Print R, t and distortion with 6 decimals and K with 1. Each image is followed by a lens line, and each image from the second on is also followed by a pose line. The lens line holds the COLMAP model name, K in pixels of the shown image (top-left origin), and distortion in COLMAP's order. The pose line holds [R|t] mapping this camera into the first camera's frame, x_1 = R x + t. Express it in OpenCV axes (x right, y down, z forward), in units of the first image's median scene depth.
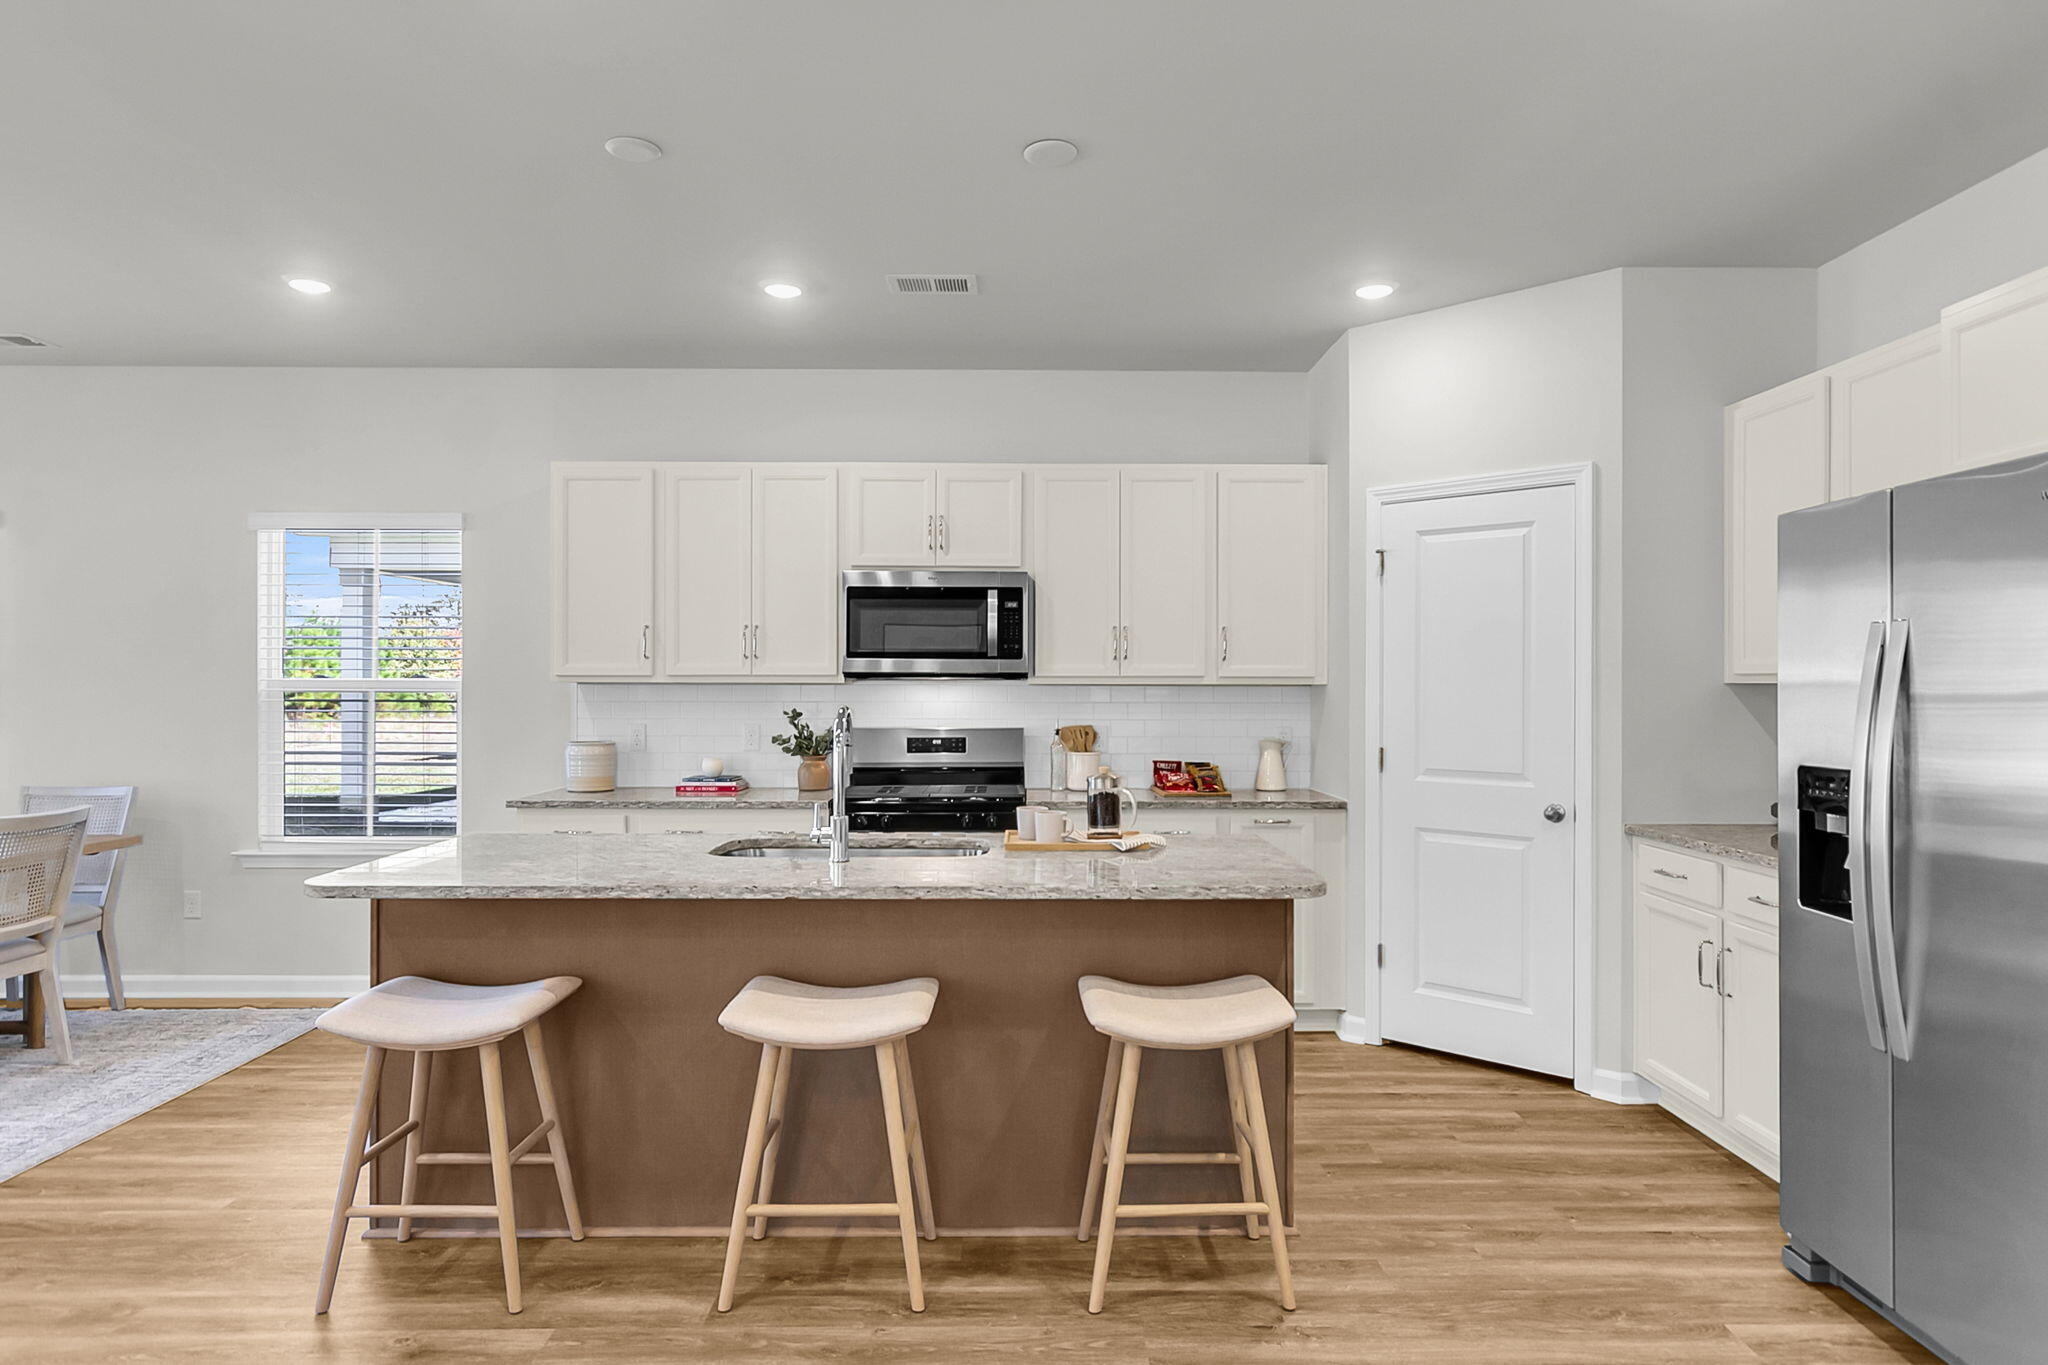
lens RADIAL K [[1209.6, 0, 1024.0], [0, 1209.6, 682.5], [0, 0, 1]] dist [-0.005066, -0.000868]
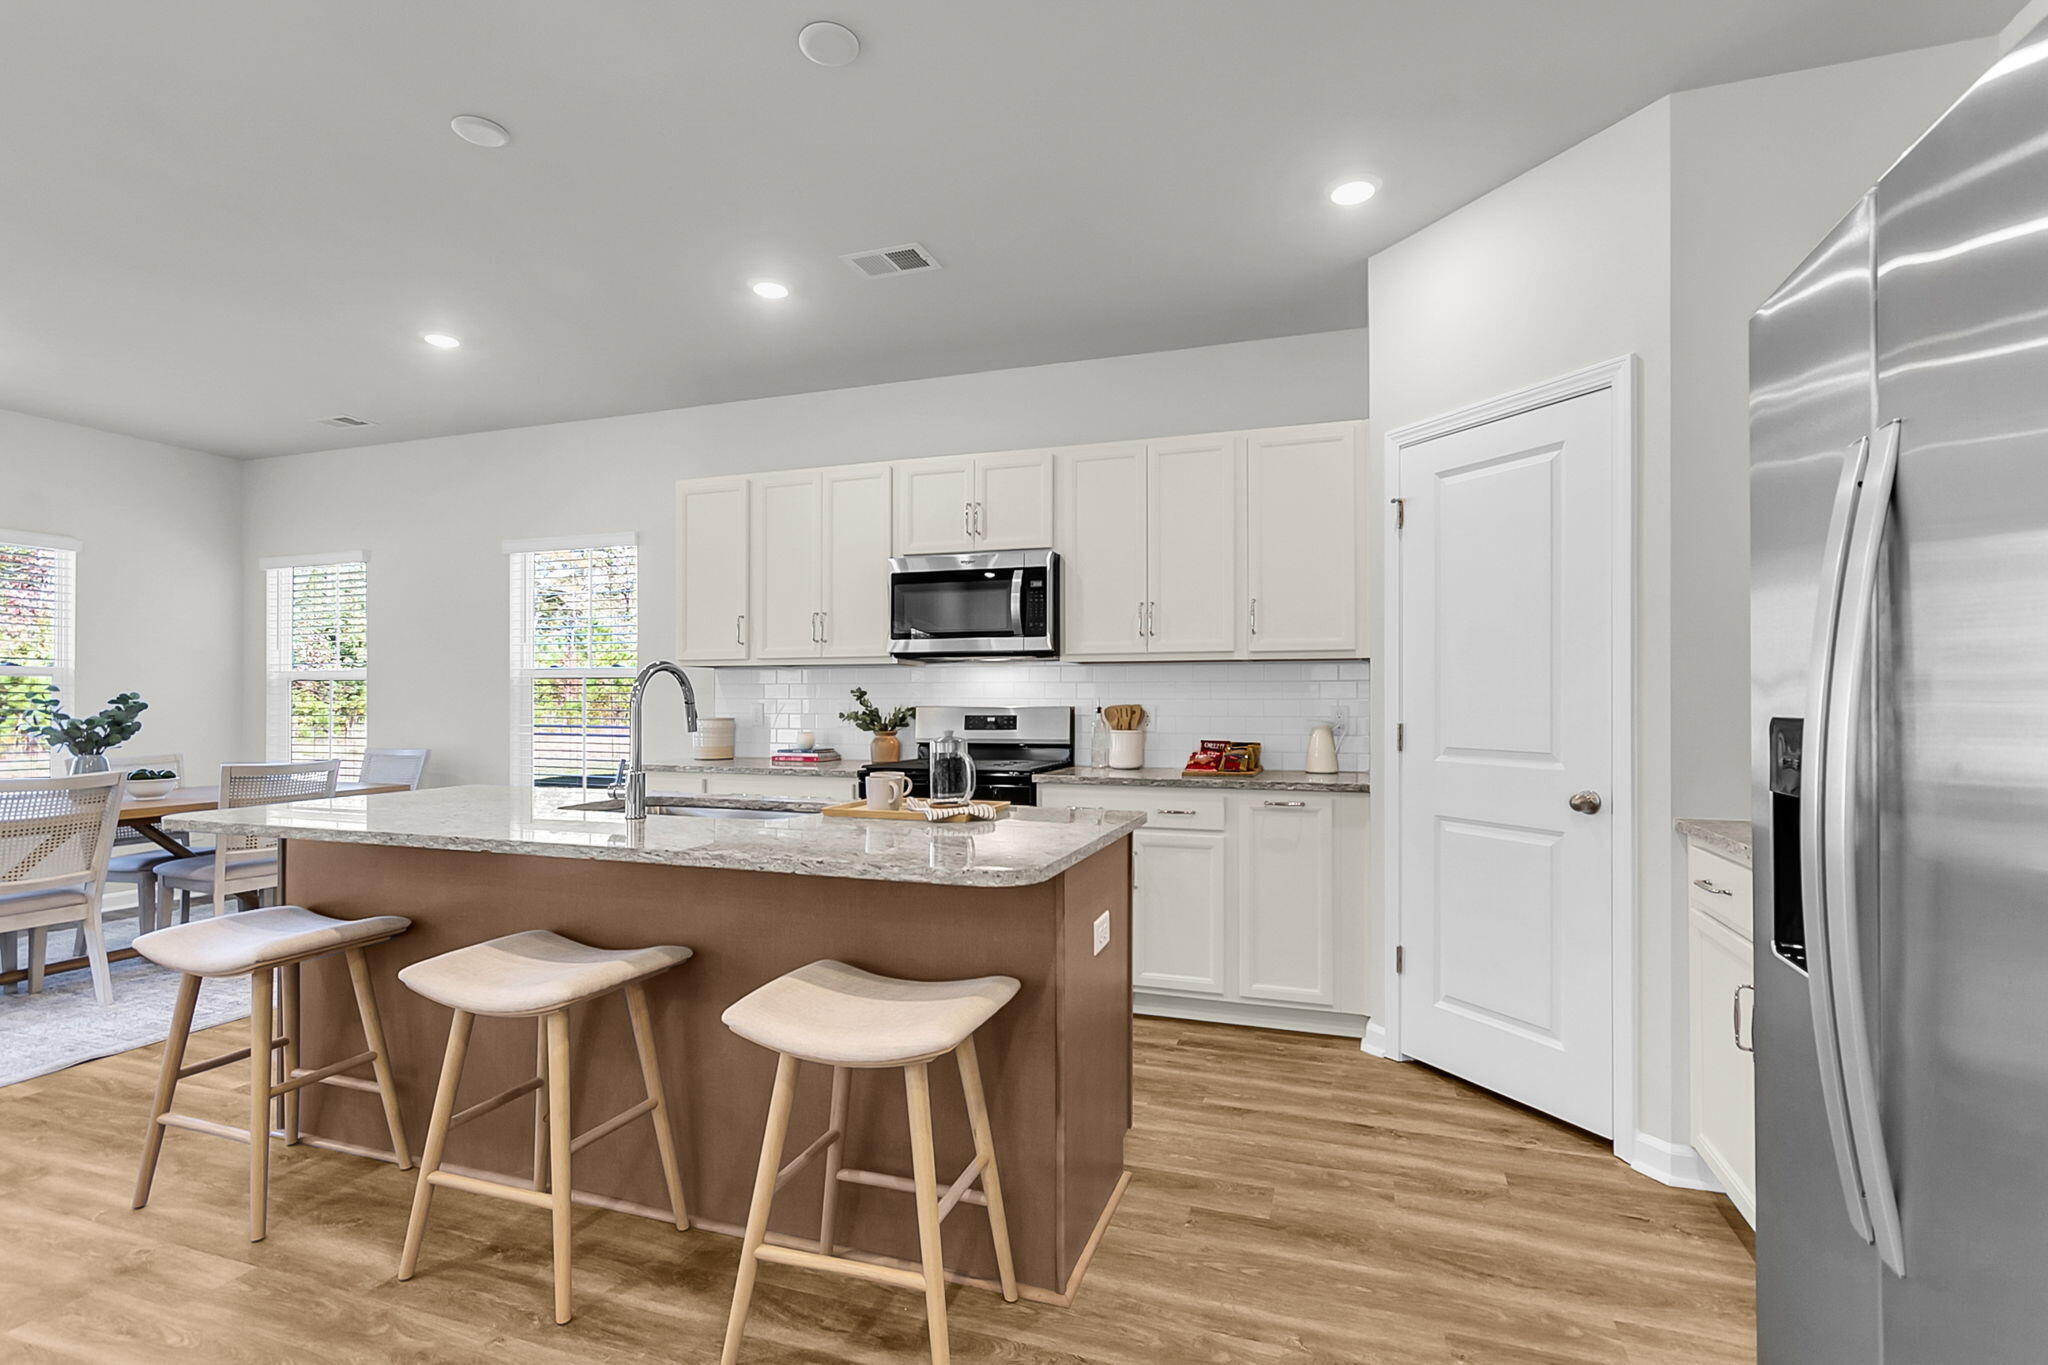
lens RADIAL K [[953.0, 0, 1023.0], [0, 953.0, 692.9], [0, 0, 1]] dist [0.001281, 0.000243]
pose [[0.944078, -0.003503, -0.329702, 0.258363], [0.002228, 0.999989, -0.004247, 0.033069], [0.329713, 0.003275, 0.944075, 0.246604]]
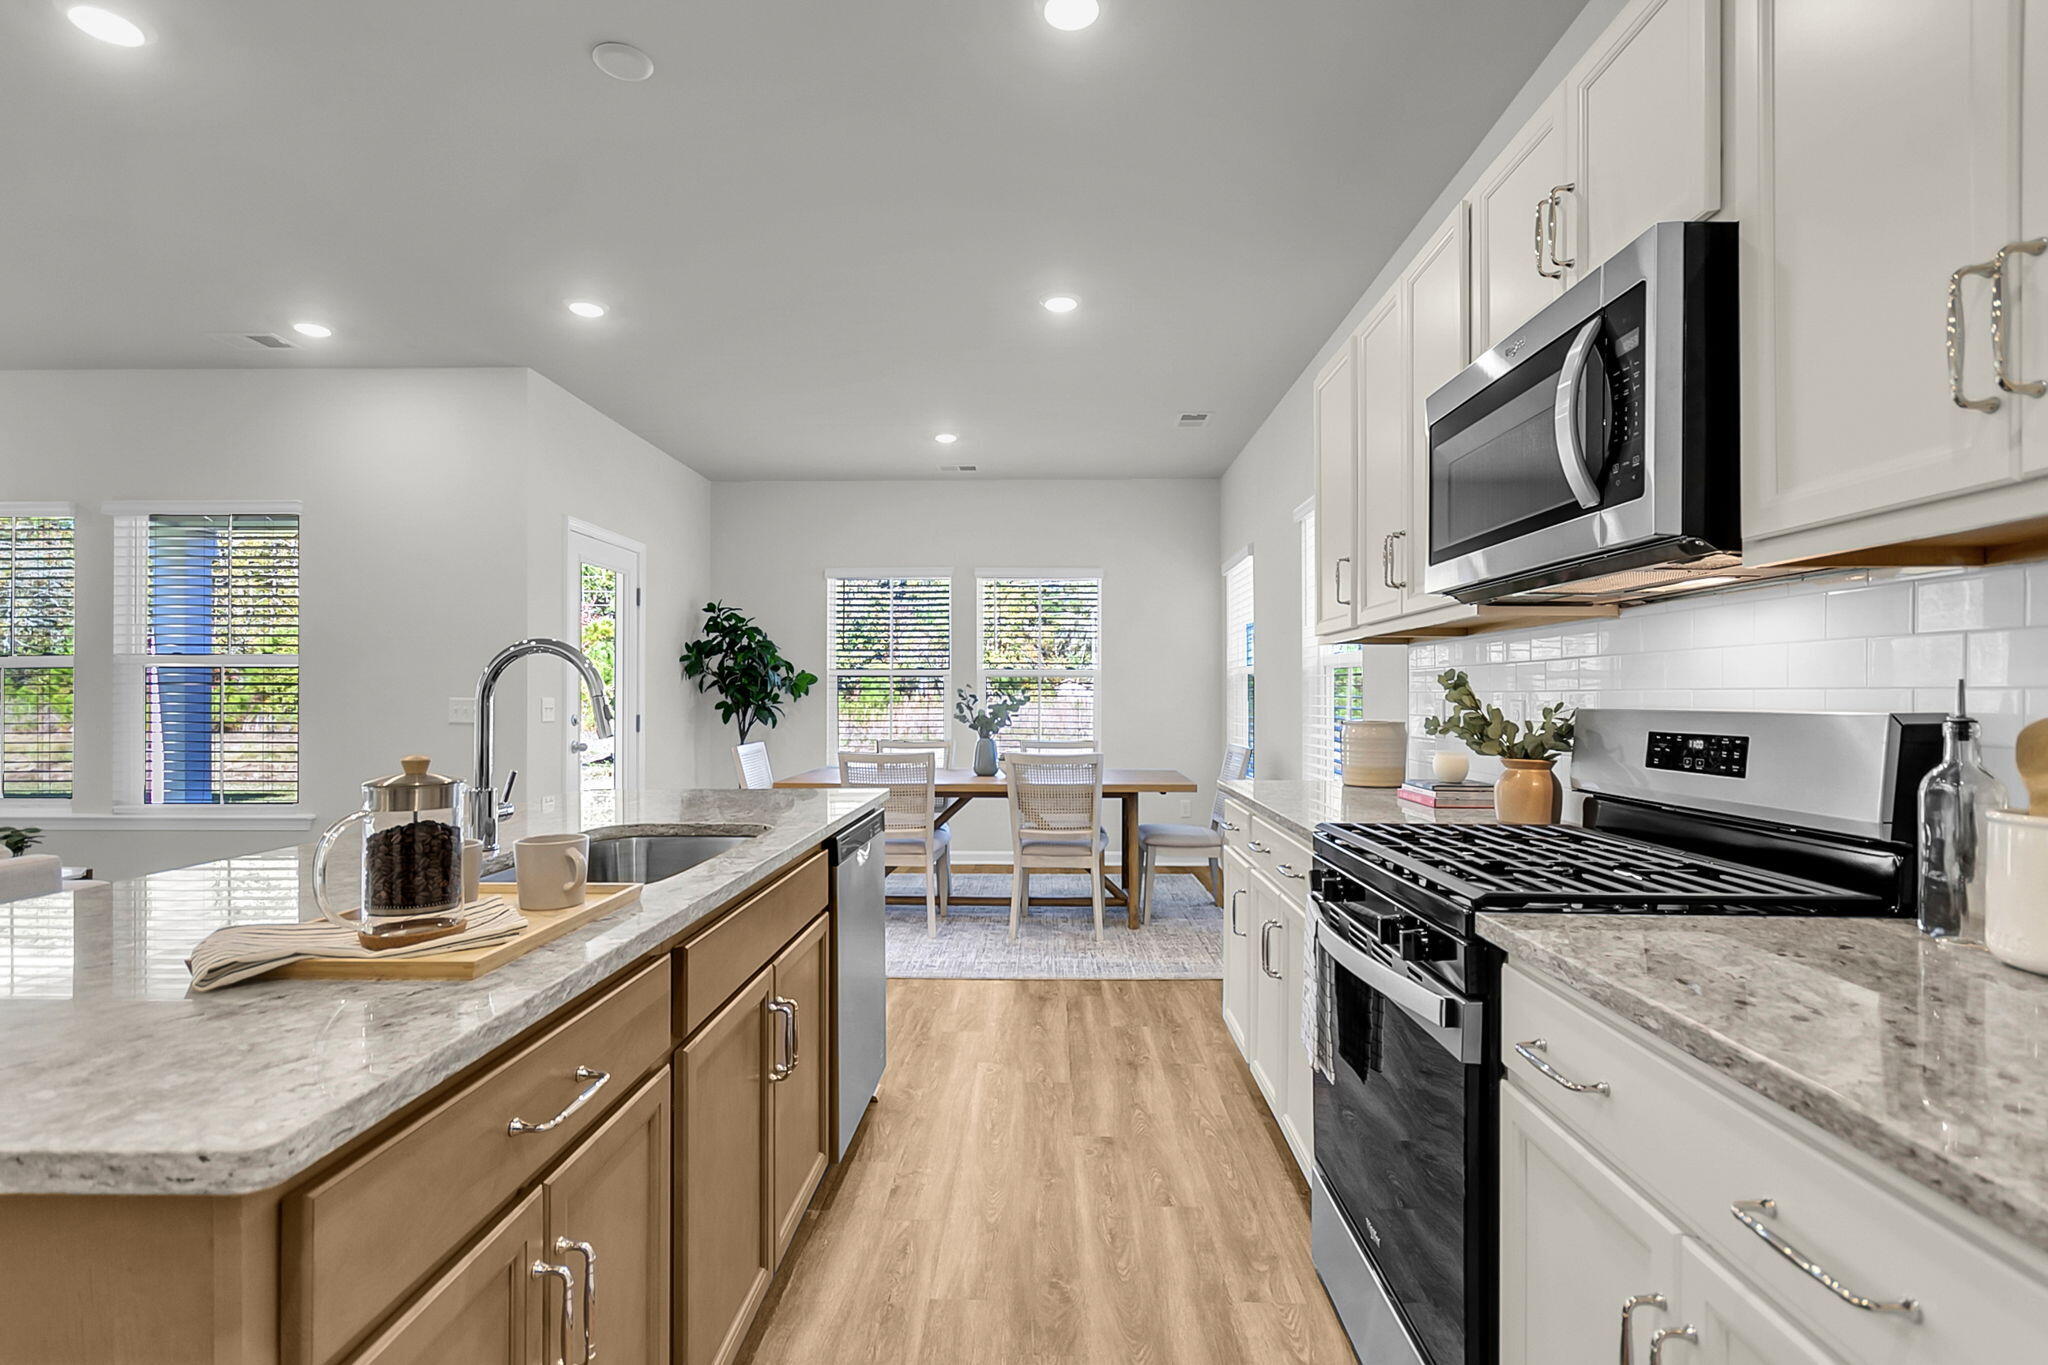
lens RADIAL K [[953.0, 0, 1023.0], [0, 953.0, 692.9], [0, 0, 1]] dist [0.001281, 0.000243]
pose [[-0.025402, -0.006883, -0.999654, 0.278008], [0.000177, 0.999976, -0.006889, 0.038201], [0.999677, -0.000352, -0.025400, 0.881157]]
